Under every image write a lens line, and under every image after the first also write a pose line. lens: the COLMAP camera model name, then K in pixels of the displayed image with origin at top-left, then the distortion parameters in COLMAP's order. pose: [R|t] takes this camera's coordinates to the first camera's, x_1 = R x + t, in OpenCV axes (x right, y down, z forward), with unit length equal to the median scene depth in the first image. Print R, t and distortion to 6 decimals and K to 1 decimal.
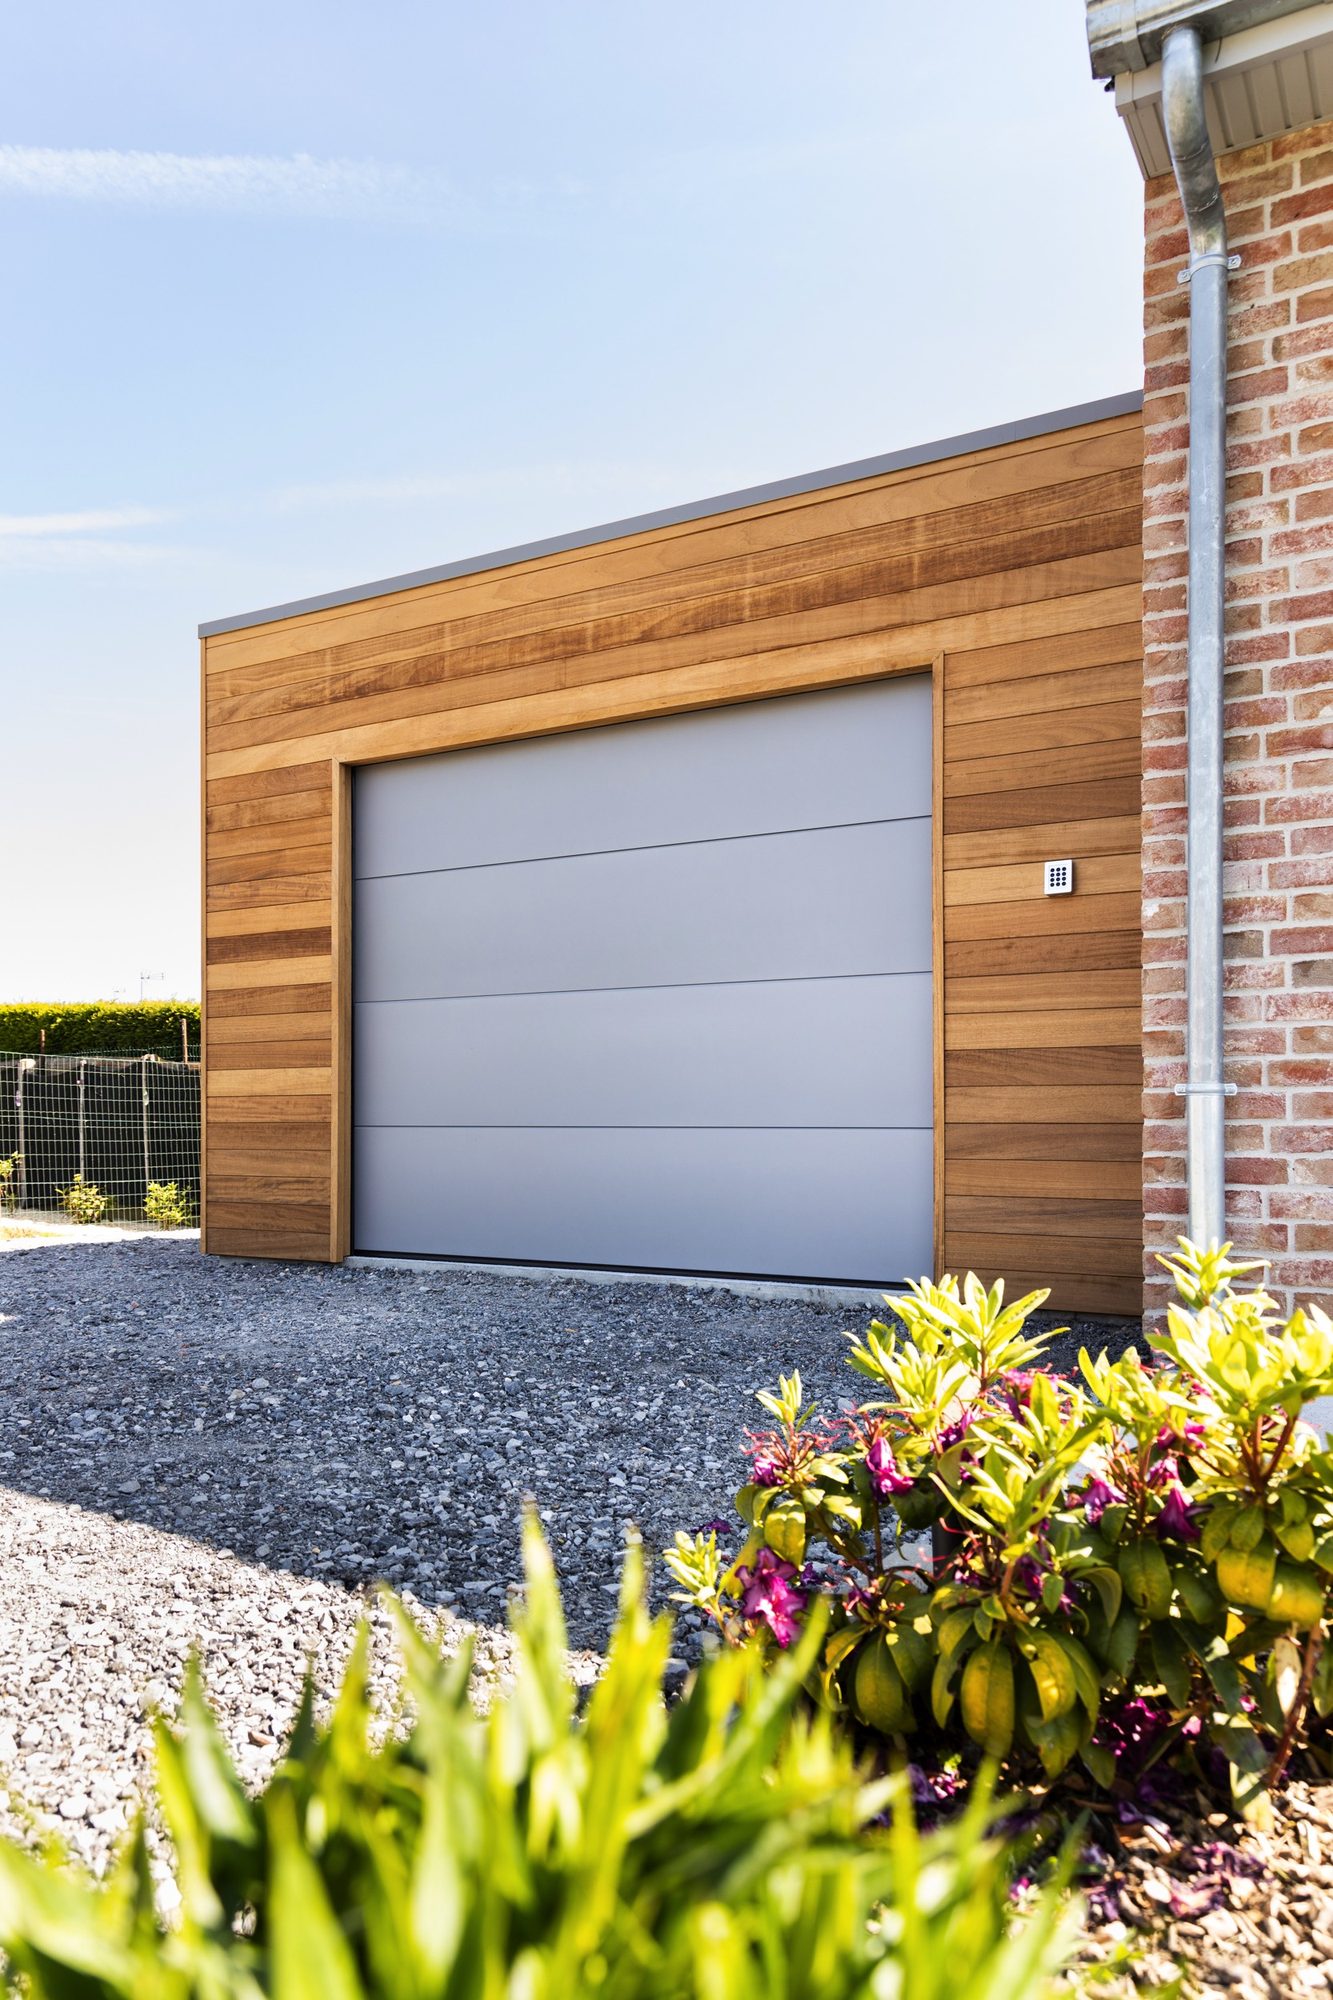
lens RADIAL K [[1389.1, 0, 663.2], [0, 1389.1, 1123.6], [0, 0, 1]] dist [0.025864, -0.004402]
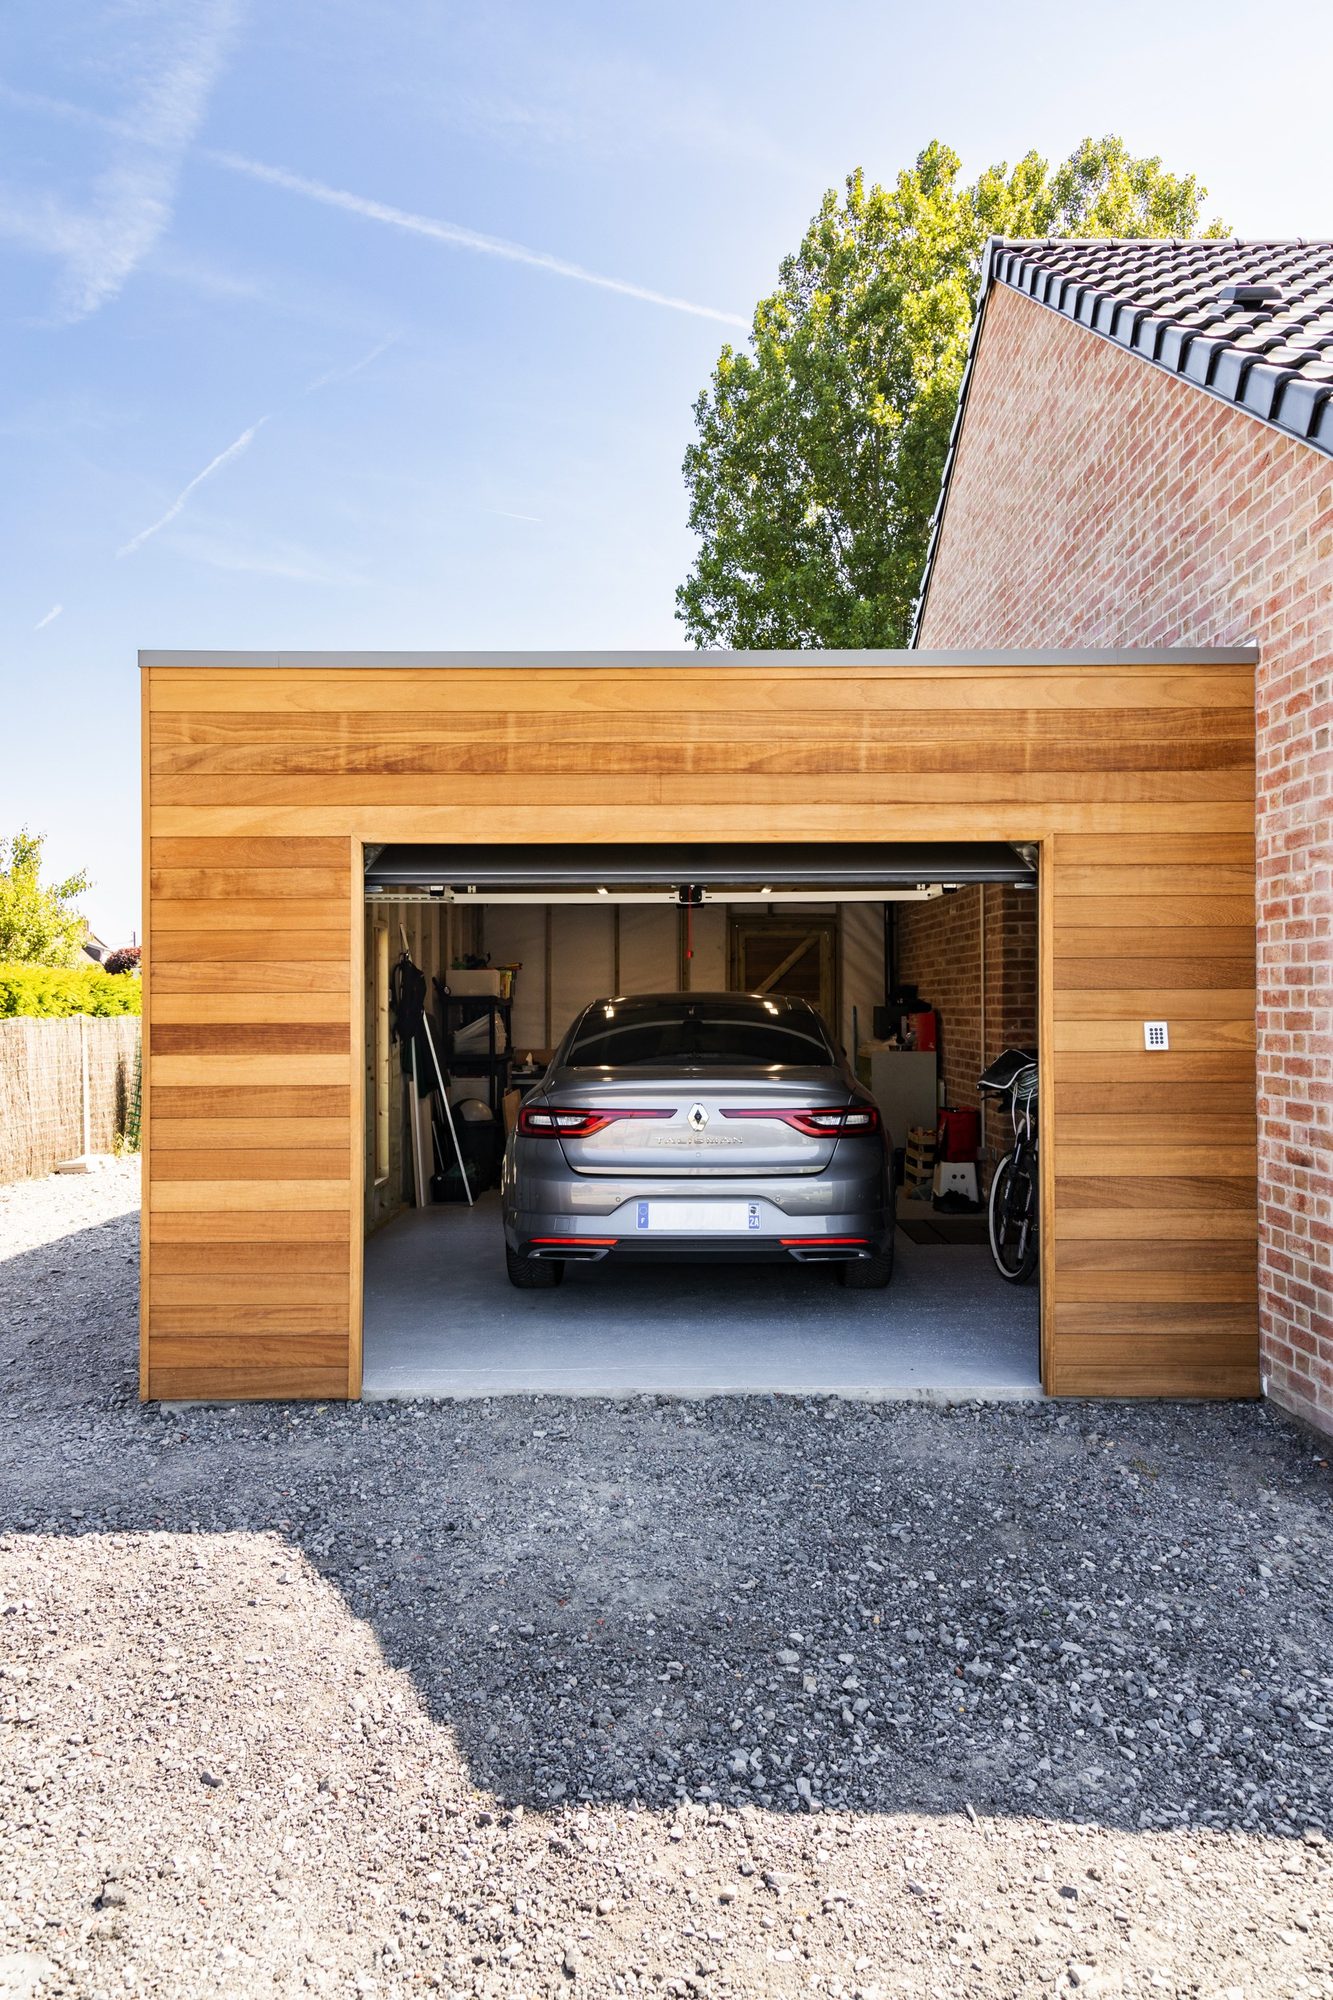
lens RADIAL K [[1361.5, 0, 675.2], [0, 1361.5, 995.6], [0, 0, 1]] dist [0.028913, -0.016777]
pose [[0.870093, -0.006203, 0.492849, -0.630855], [0.003673, 0.999975, 0.006101, -0.211267], [-0.492874, -0.003498, 0.870093, 0.170964]]
